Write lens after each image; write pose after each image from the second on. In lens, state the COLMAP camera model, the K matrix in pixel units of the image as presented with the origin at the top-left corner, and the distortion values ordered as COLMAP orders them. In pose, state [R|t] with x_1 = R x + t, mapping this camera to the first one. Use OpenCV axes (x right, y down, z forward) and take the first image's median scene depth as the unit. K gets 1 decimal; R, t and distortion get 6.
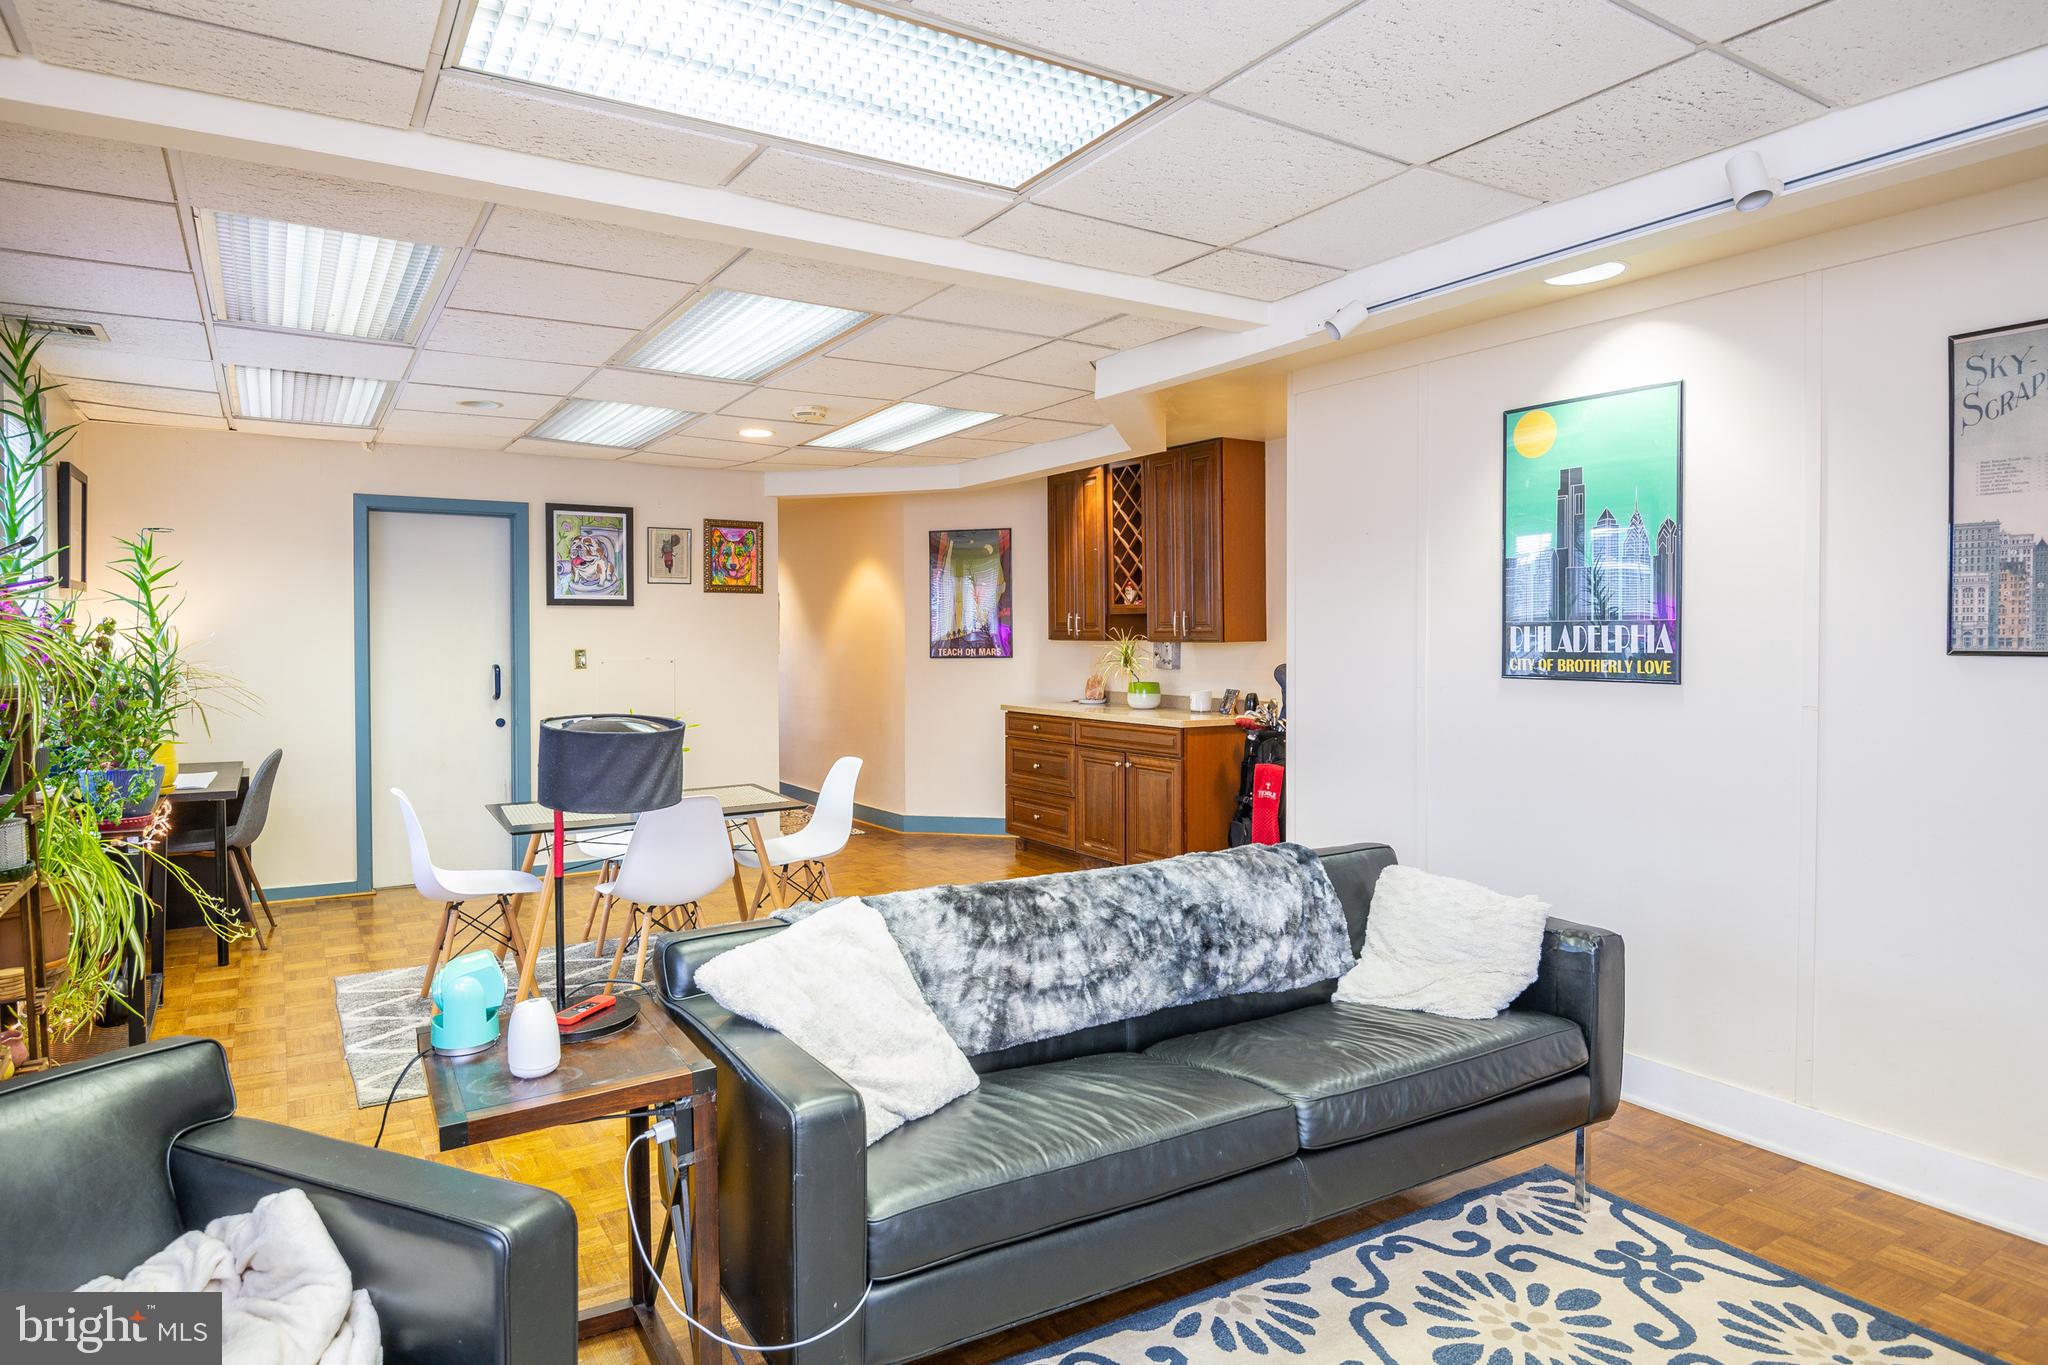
lens RADIAL K [[1154.0, 0, 996.5], [0, 1154.0, 647.9], [0, 0, 1]] dist [0.004765, -0.022433]
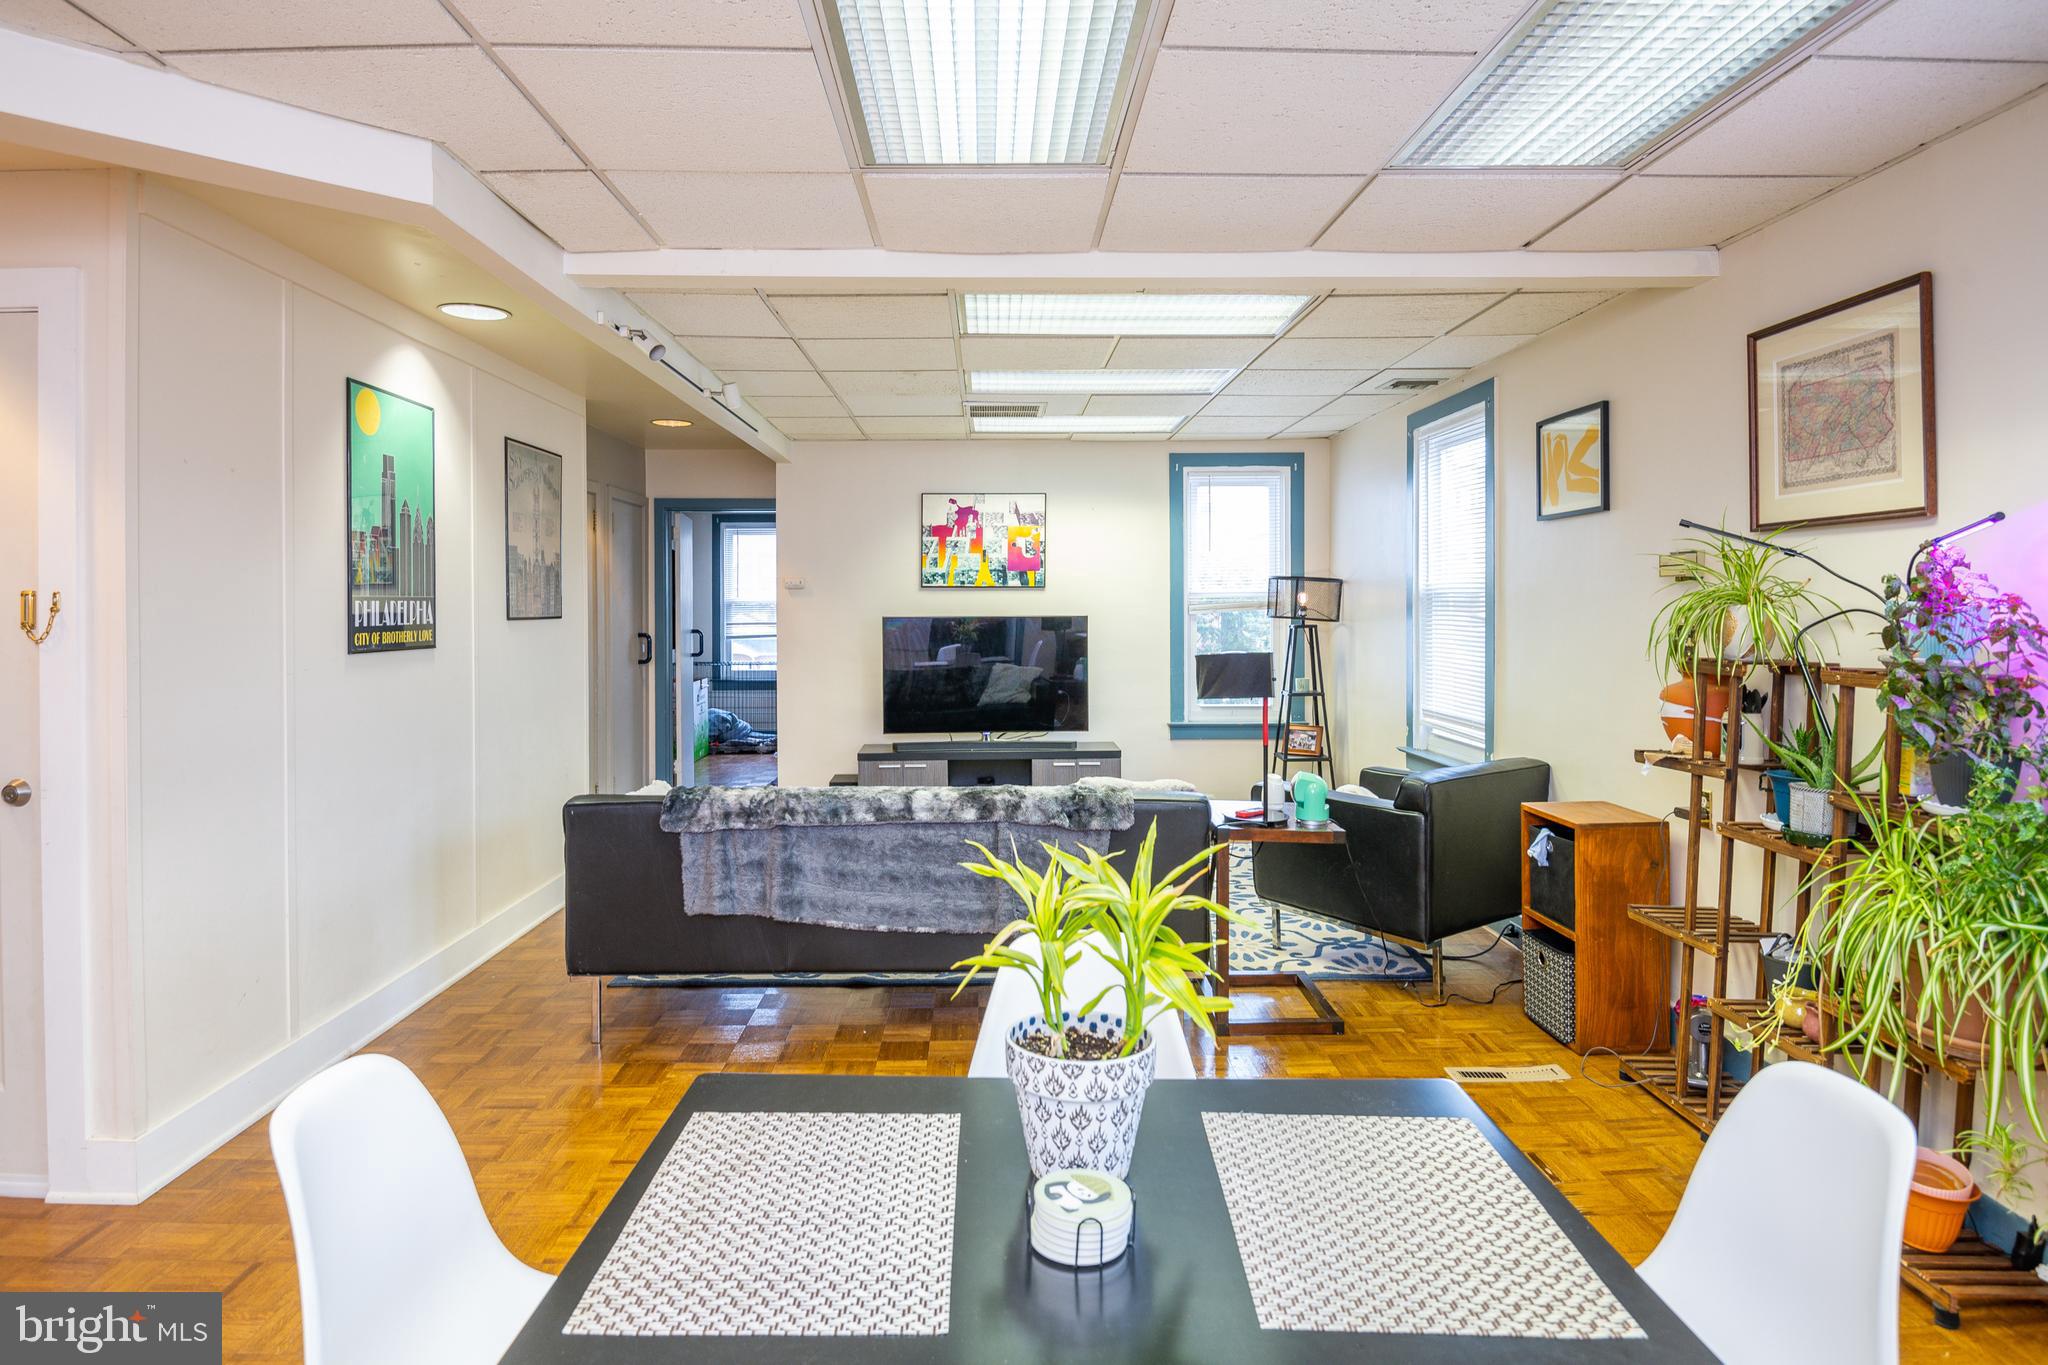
lens RADIAL K [[1175.7, 0, 977.5], [0, 1175.7, 617.0], [0, 0, 1]] dist [0.022986, -0.046011]
pose [[-0.844548, 0.002107, 0.535476, -0.682224], [0.013256, 0.999768, 0.016974, -0.018738], [-0.535316, 0.021433, -0.844380, 1.967865]]
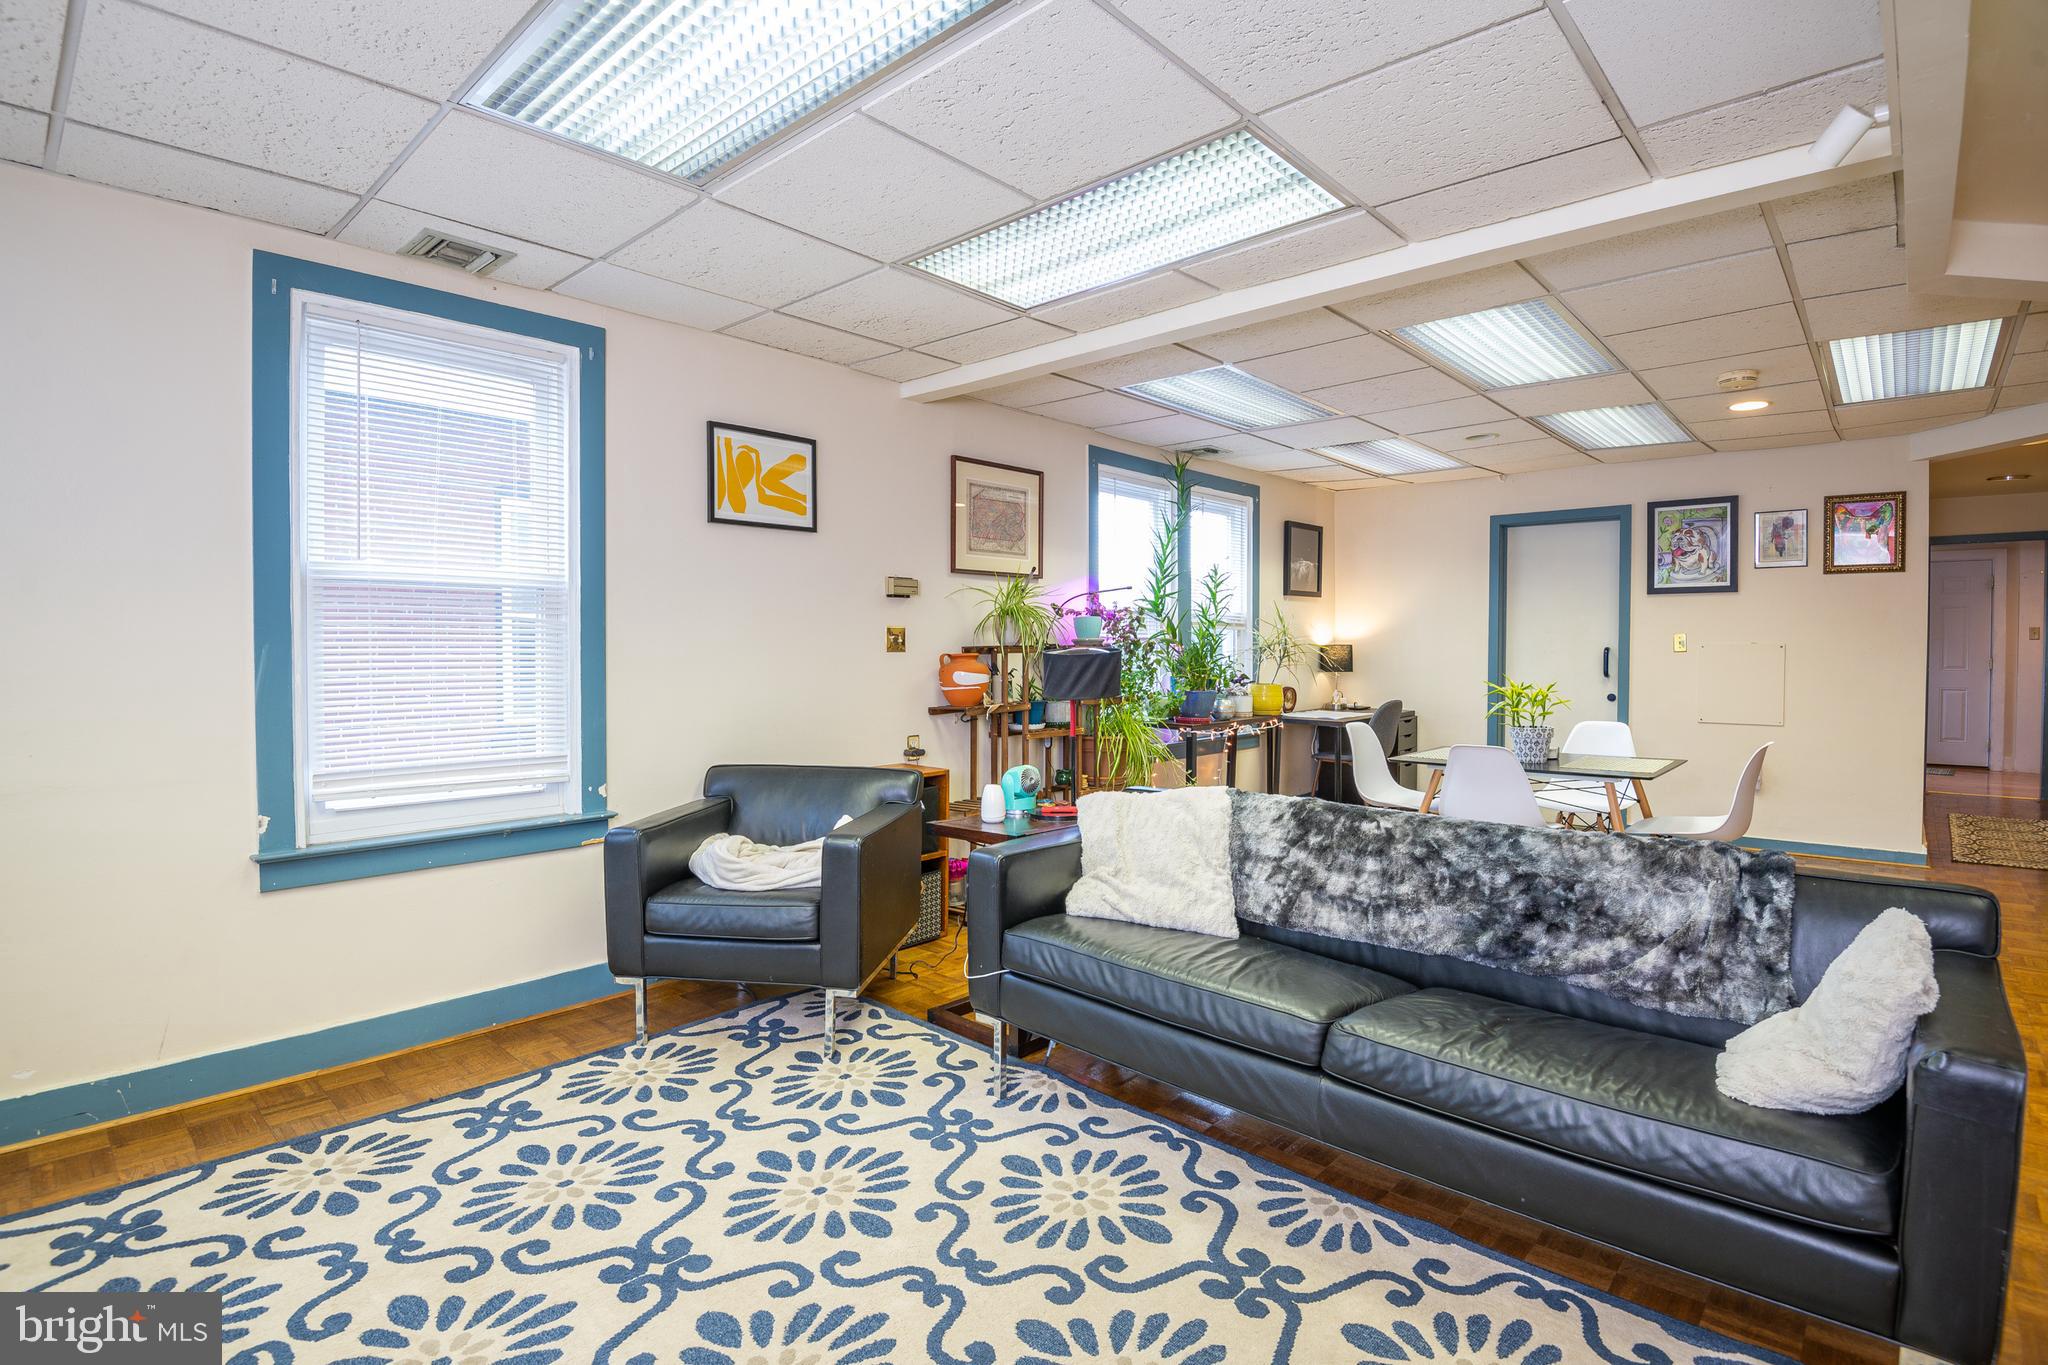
lens RADIAL K [[990.1, 0, 1030.7], [0, 990.1, 659.0], [0, 0, 1]] dist [-0.025612, -0.009419]
pose [[0.275652, 0.016359, -0.961118, 0.793228], [-0.011588, 0.999839, 0.013695, 0.043026], [0.961188, 0.007363, 0.275797, 0.381934]]
